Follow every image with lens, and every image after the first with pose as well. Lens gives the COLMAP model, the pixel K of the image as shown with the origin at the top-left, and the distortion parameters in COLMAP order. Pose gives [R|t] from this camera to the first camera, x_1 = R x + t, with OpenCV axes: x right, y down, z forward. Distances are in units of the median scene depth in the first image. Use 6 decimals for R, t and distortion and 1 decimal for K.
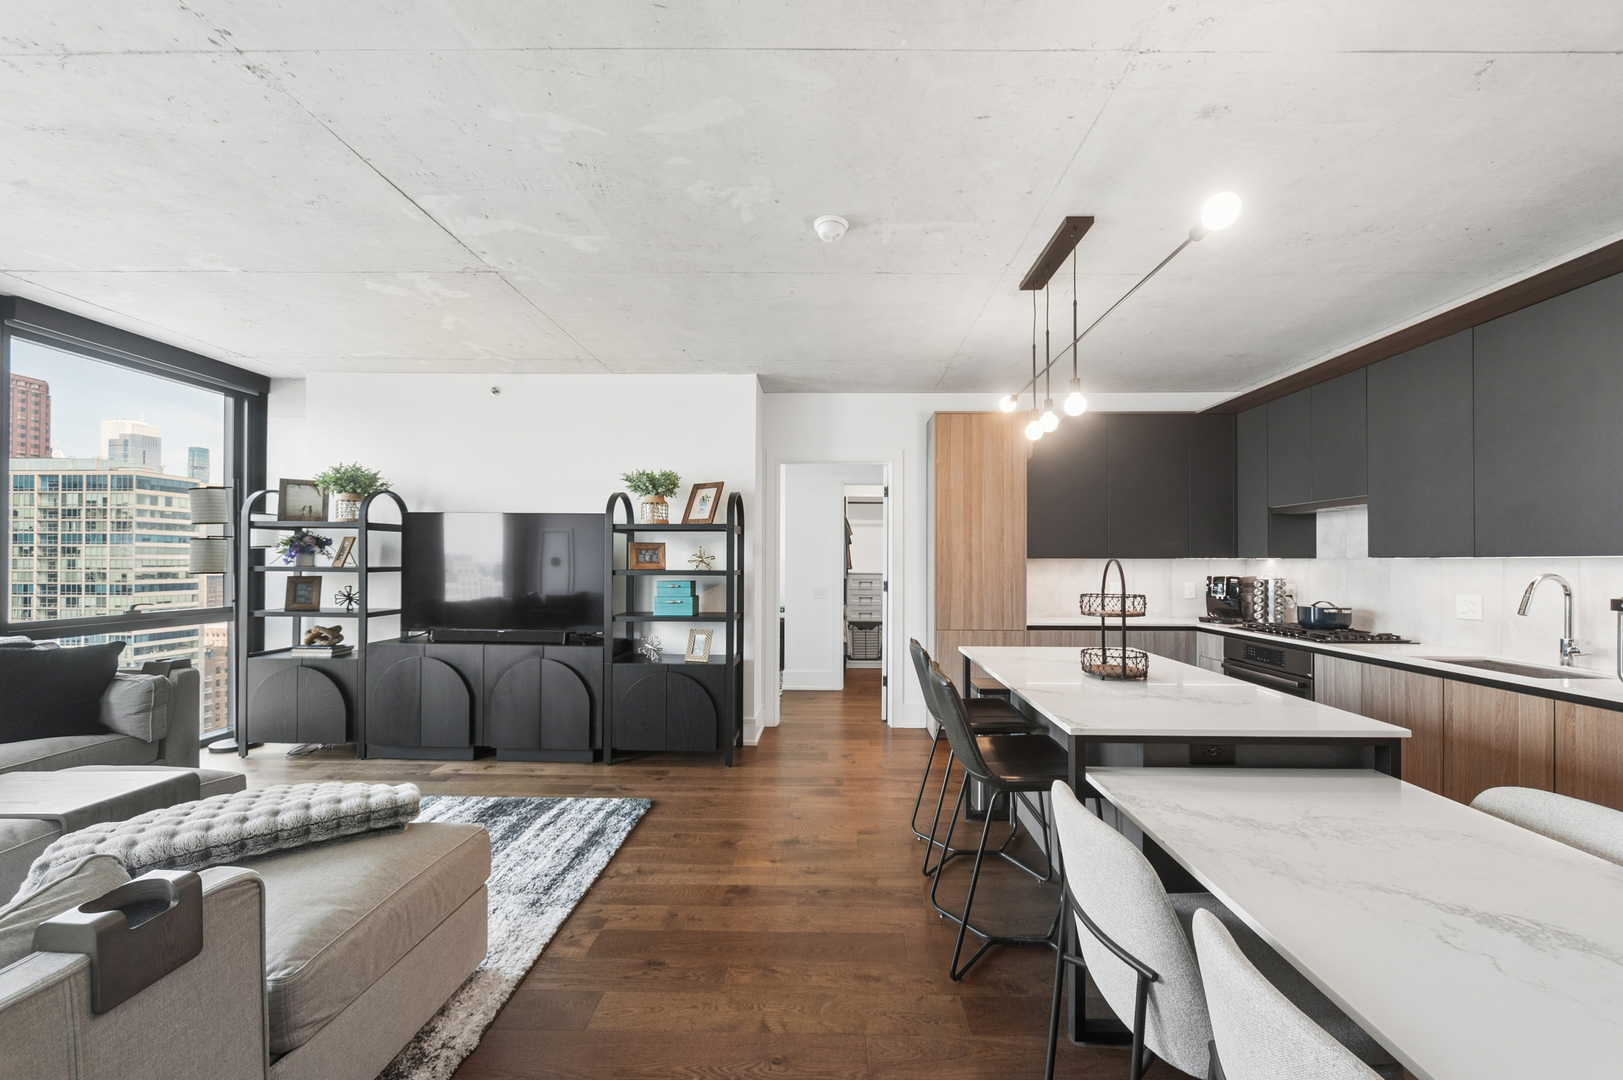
lens RADIAL K [[596.5, 0, 829.6], [0, 596.5, 557.5], [0, 0, 1]] dist [-0.002806, -0.000368]
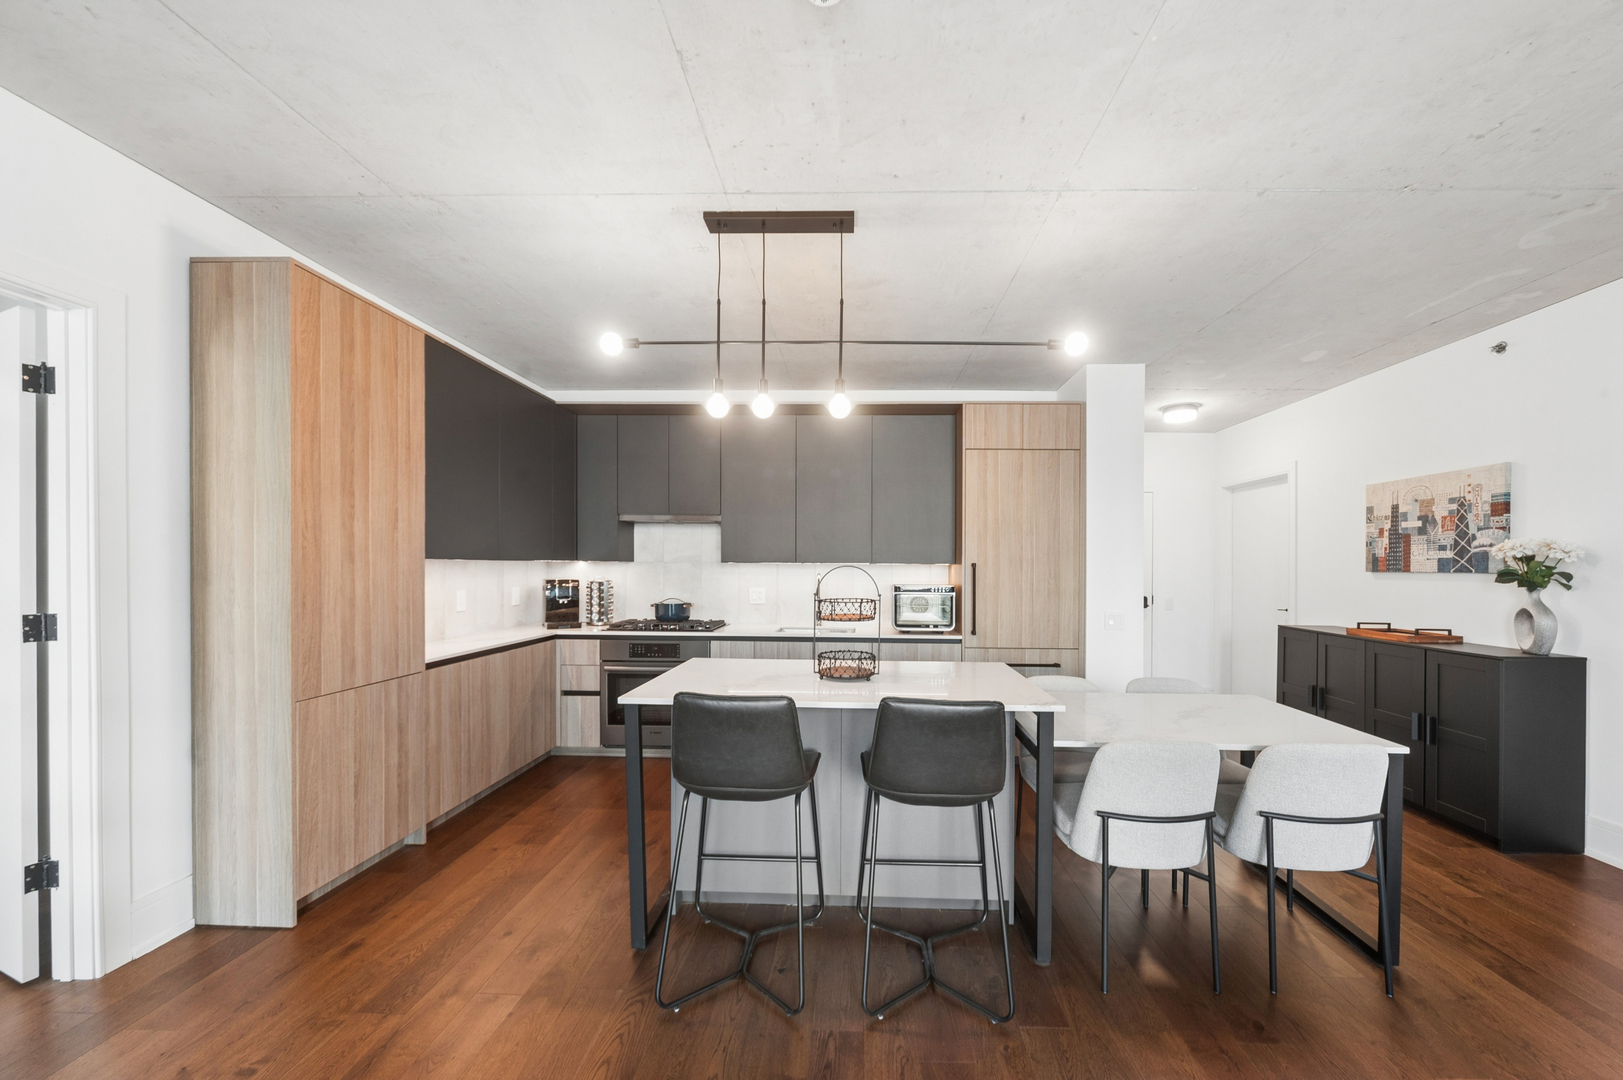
lens RADIAL K [[629.1, 0, 805.1], [0, 629.1, 568.2], [0, 0, 1]] dist [-0.003570, -0.000350]
pose [[0.008502, -0.006745, 0.999941, -0.344204], [-0.017169, 0.999829, 0.006891, -0.000573], [-0.999816, -0.017226, 0.008385, 0.586226]]
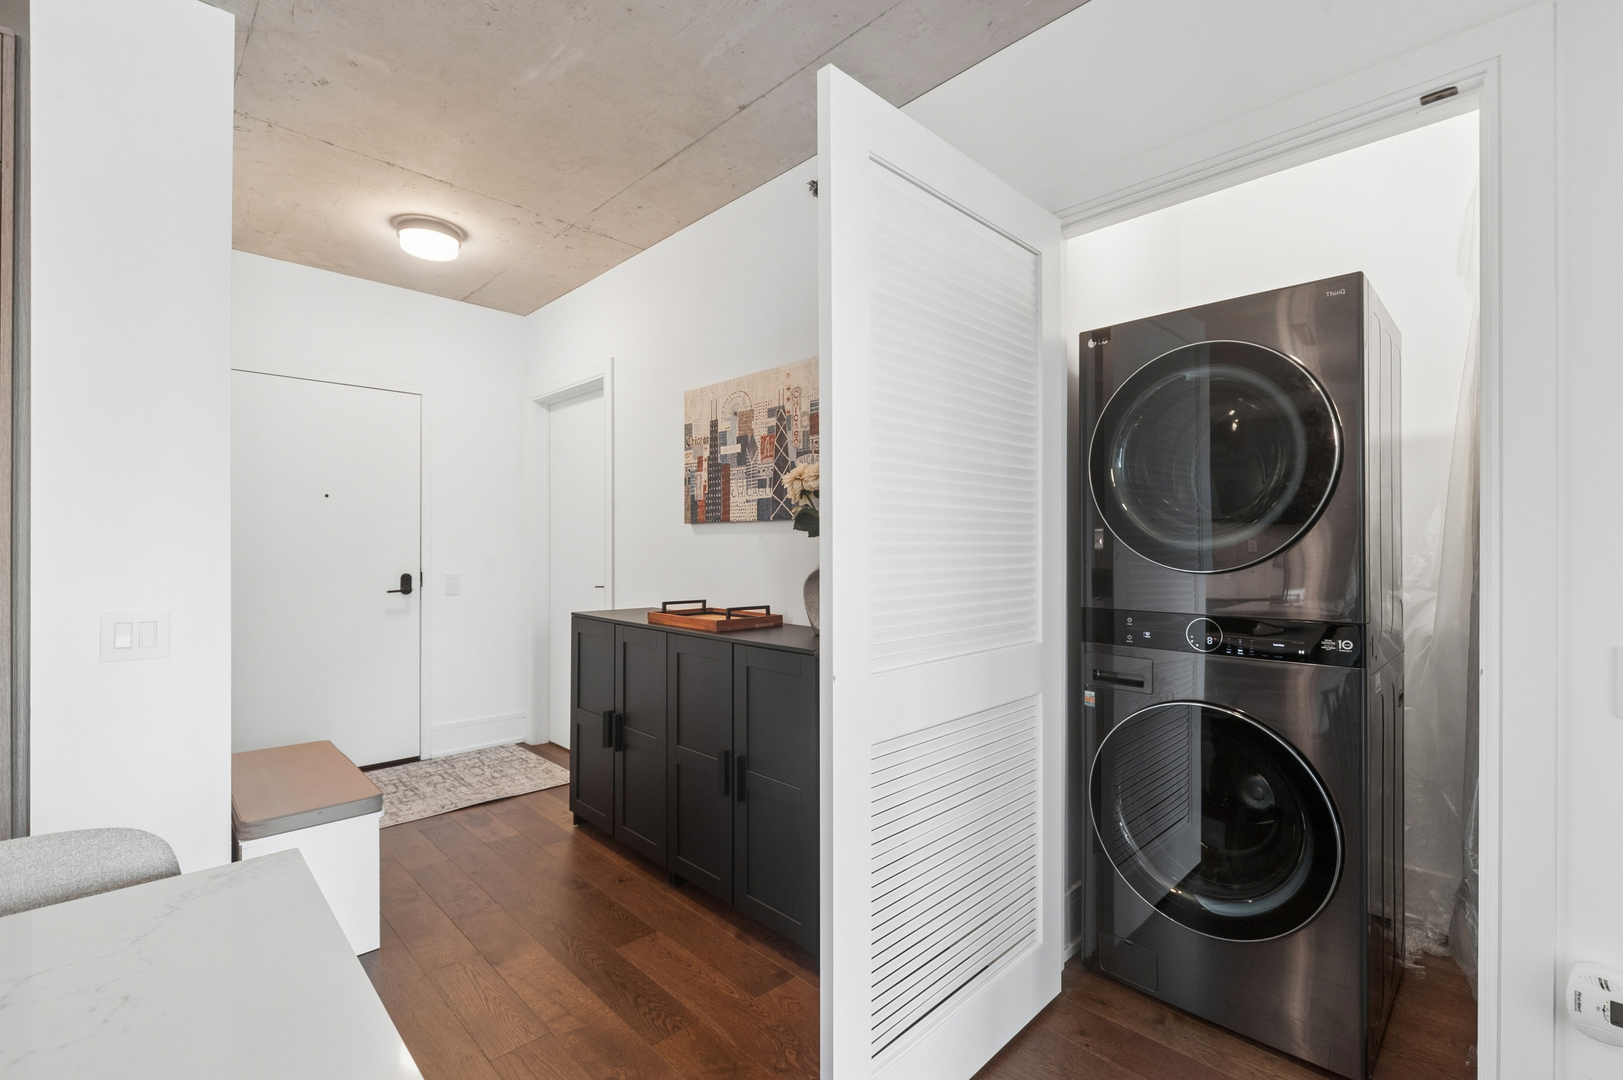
lens RADIAL K [[728.6, 0, 814.2], [0, 728.6, 550.1], [0, 0, 1]] dist [-0.001963, 0.000143]
pose [[-0.716630, -0.005908, 0.697428, -0.188000], [-0.012609, 0.999910, -0.004486, 0.010594], [-0.697339, -0.012009, -0.716641, 0.406483]]
